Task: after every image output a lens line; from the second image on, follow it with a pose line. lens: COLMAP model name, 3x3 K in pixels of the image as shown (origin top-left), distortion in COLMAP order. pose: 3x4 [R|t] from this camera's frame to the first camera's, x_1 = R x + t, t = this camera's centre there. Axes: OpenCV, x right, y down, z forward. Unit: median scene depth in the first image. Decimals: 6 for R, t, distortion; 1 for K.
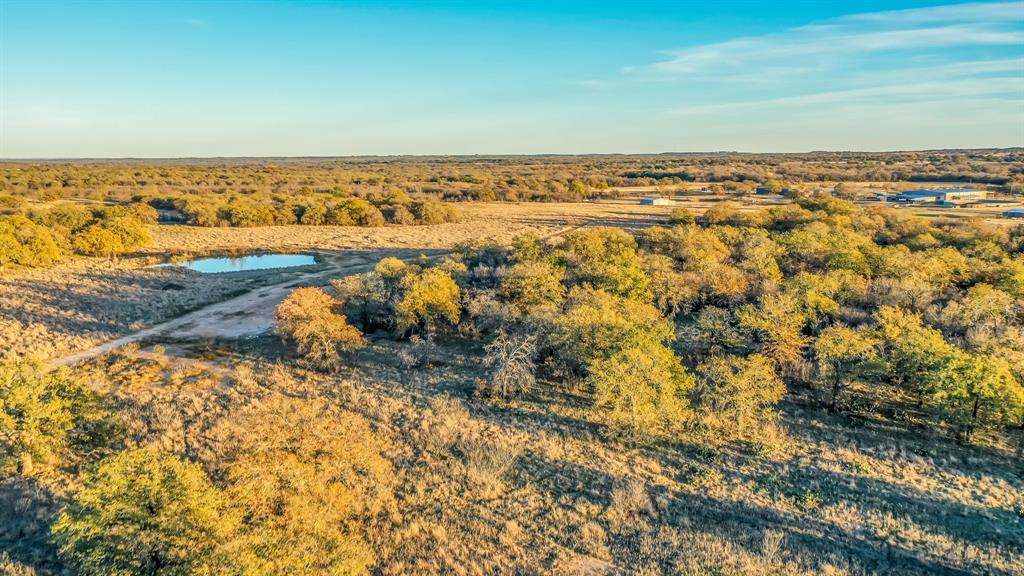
lens RADIAL K [[887.2, 0, 520.8], [0, 887.2, 287.3], [0, 0, 1]] dist [-0.003810, -0.001189]
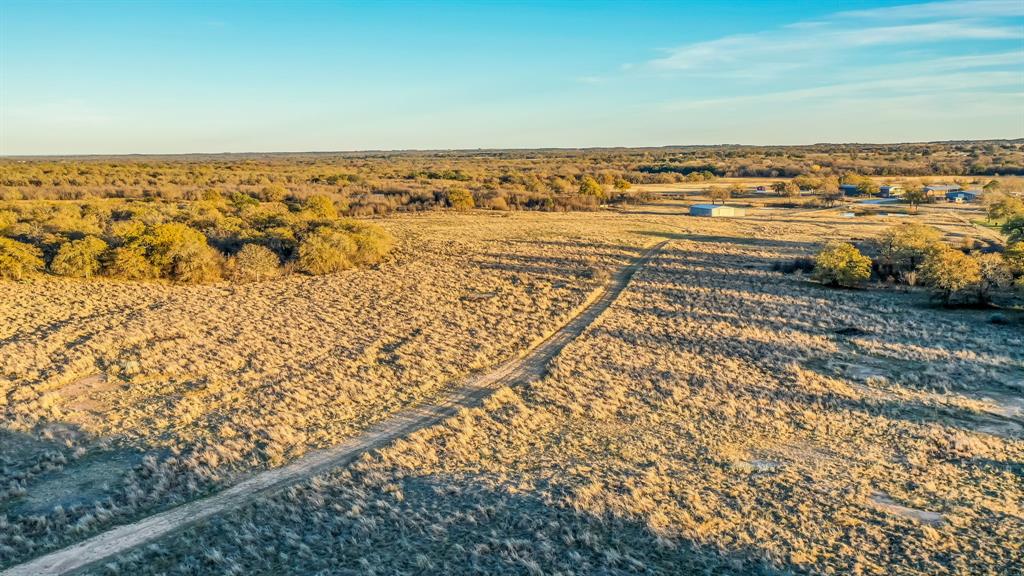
lens RADIAL K [[834.1, 0, 522.5], [0, 834.1, 296.8], [0, 0, 1]] dist [-0.002405, -0.000957]
pose [[0.999981, -0.005252, -0.003280, 0.006636], [0.005336, 0.999645, 0.026090, -0.030216], [0.003142, -0.026107, 0.999654, 0.231171]]
